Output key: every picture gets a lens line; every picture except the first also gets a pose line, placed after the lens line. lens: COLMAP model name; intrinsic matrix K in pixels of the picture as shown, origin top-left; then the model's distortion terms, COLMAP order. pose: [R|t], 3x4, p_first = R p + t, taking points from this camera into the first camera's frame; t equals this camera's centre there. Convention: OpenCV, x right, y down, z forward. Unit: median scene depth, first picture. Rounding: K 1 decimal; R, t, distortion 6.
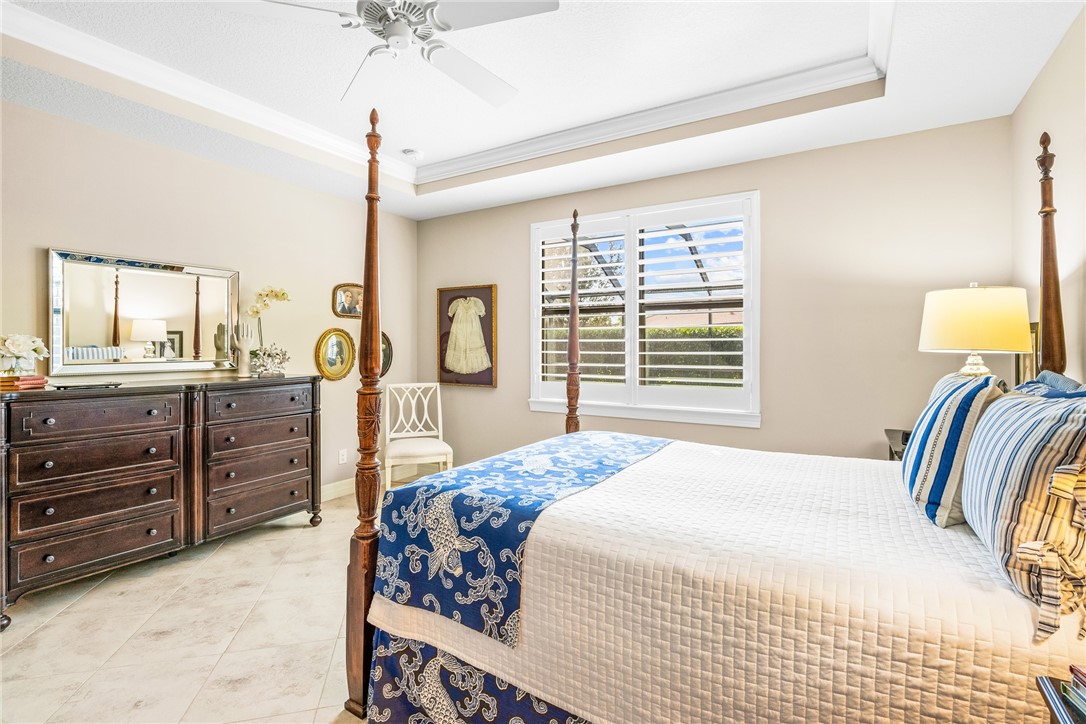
lens RADIAL K [[507.4, 0, 547.4], [0, 507.4, 345.2], [0, 0, 1]] dist [-0.003339, -0.000098]
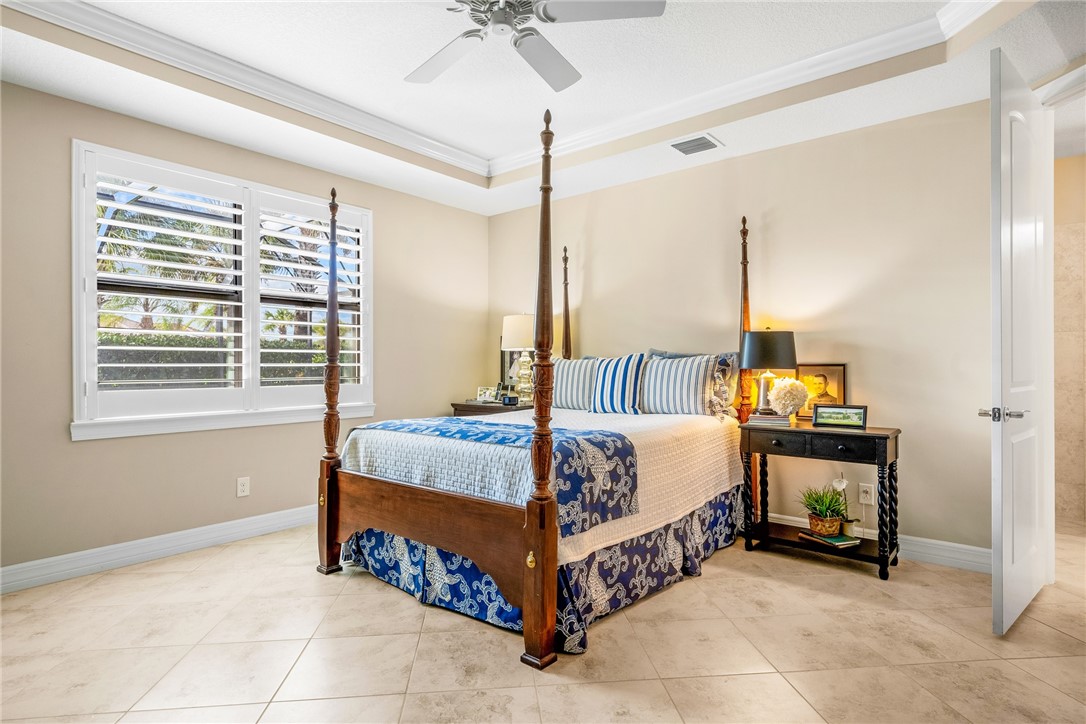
lens RADIAL K [[570.0, 0, 545.3], [0, 570.0, 360.7], [0, 0, 1]] dist [-0.011340, 0.000236]
pose [[0.140121, 0.008152, 0.990101, -1.744584], [0.000773, 0.999965, -0.008343, 0.103290], [-0.990134, 0.001934, 0.140109, 0.924469]]
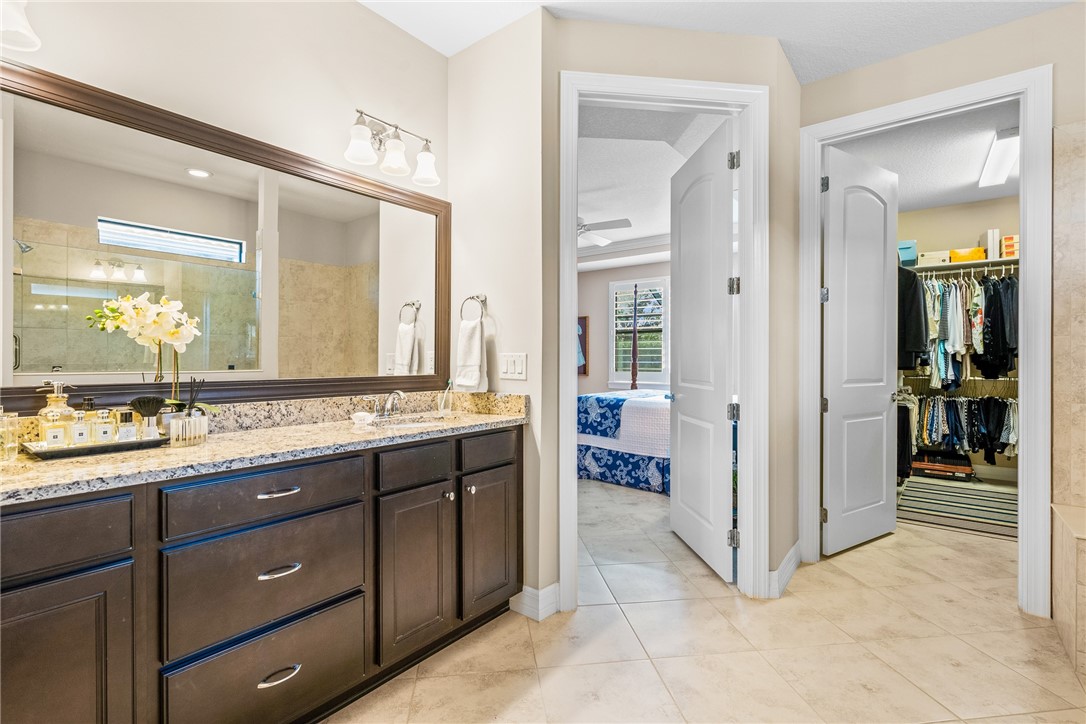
lens RADIAL K [[507.4, 0, 548.5], [0, 507.4, 361.5], [0, 0, 1]] dist [-0.003339, -0.000098]
pose [[0.994906, 0.008214, -0.100468, -0.168864], [-0.007860, 0.999961, 0.003923, 0.077513], [0.100497, -0.003113, 0.994933, -2.066993]]
